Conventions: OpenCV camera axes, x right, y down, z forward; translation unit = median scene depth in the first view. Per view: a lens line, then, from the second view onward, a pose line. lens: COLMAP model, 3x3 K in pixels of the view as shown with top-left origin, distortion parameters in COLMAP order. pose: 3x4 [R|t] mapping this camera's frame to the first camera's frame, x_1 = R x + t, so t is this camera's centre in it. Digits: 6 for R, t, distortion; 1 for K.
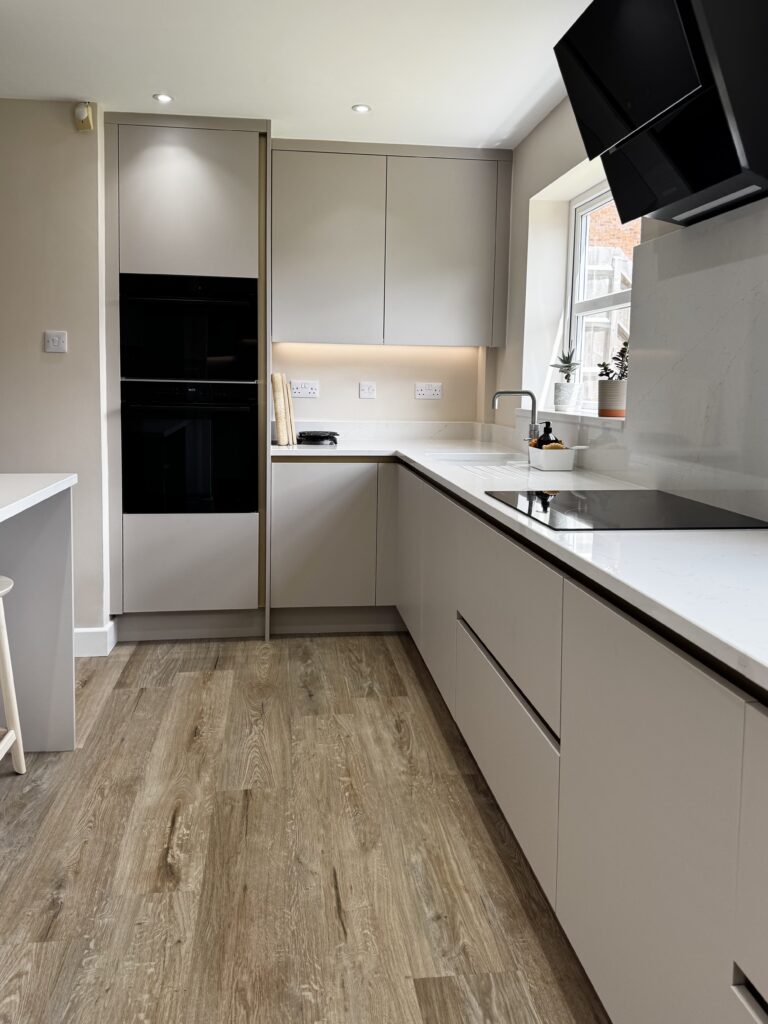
lens RADIAL K [[805.8, 0, 361.8], [0, 805.8, 443.9], [0, 0, 1]] dist [0.098698, -0.005443]
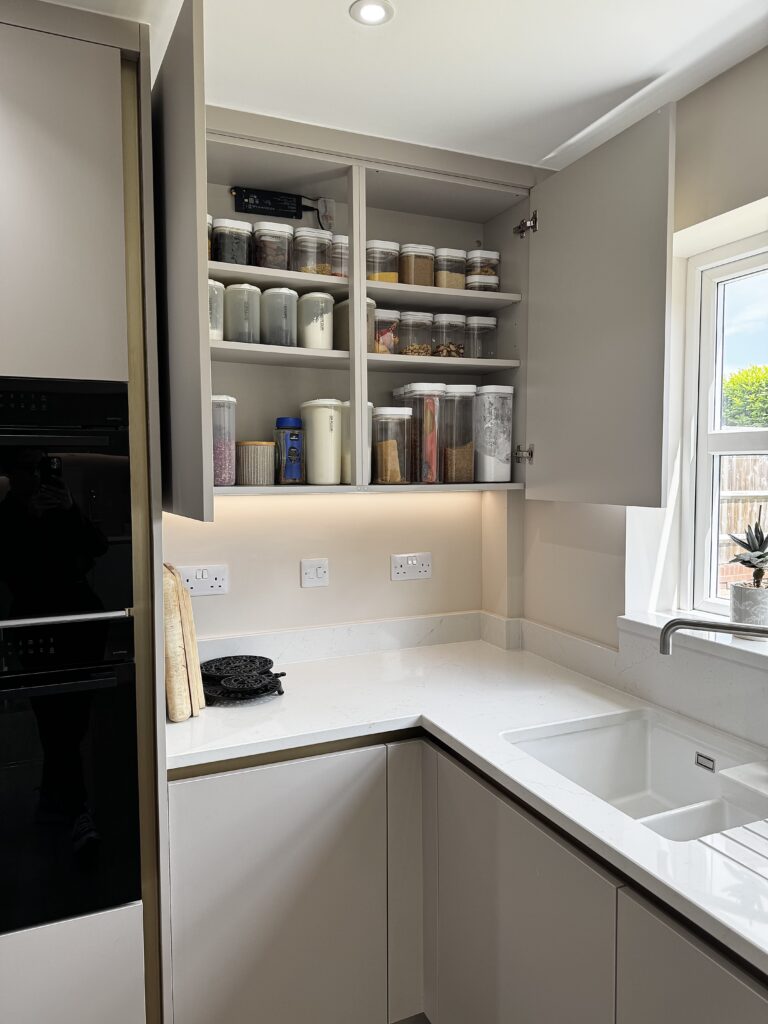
lens RADIAL K [[721.5, 0, 389.3], [0, 721.5, 516.2], [0, 0, 1]] dist [0.079487, -0.098185]
pose [[0.950741, -0.040172, 0.307373, -0.128271], [0.042263, 0.999107, -0.000146, -0.135308], [-0.307092, 0.013130, 0.951589, 0.634082]]
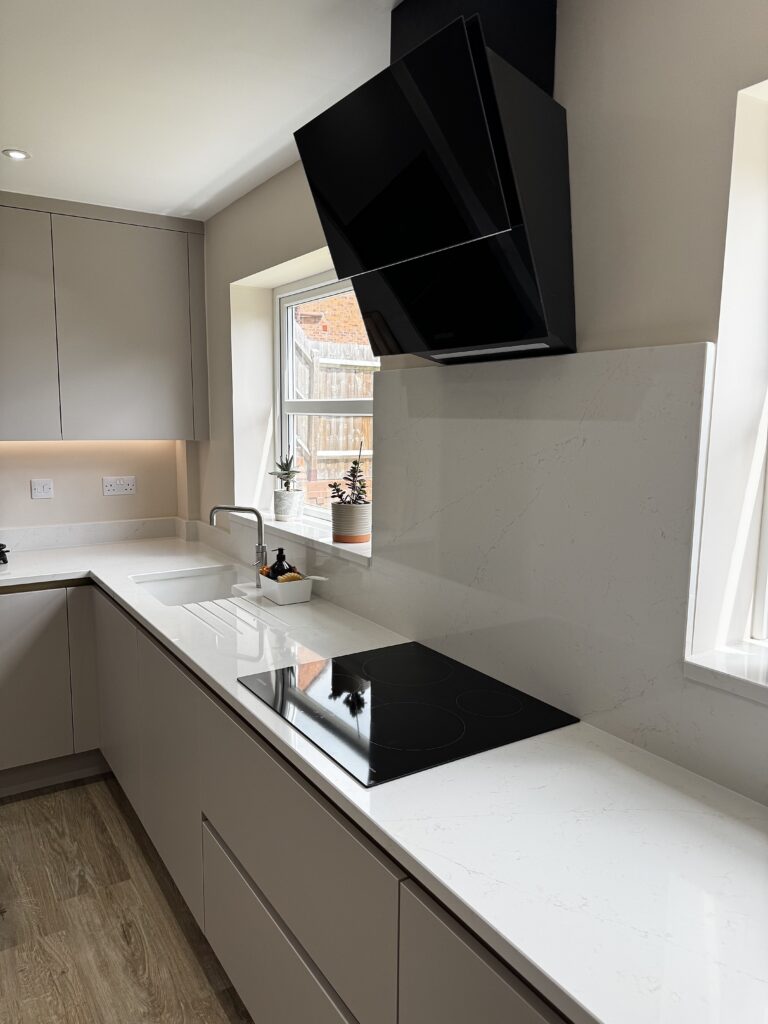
lens RADIAL K [[721.5, 0, 389.3], [0, 721.5, 516.2], [0, 0, 1]] dist [0.079487, -0.098185]
pose [[0.890077, -0.067510, 0.450783, -0.021188], [0.035632, 0.996250, 0.078845, -0.110472], [-0.454415, -0.054116, 0.889145, 0.205483]]
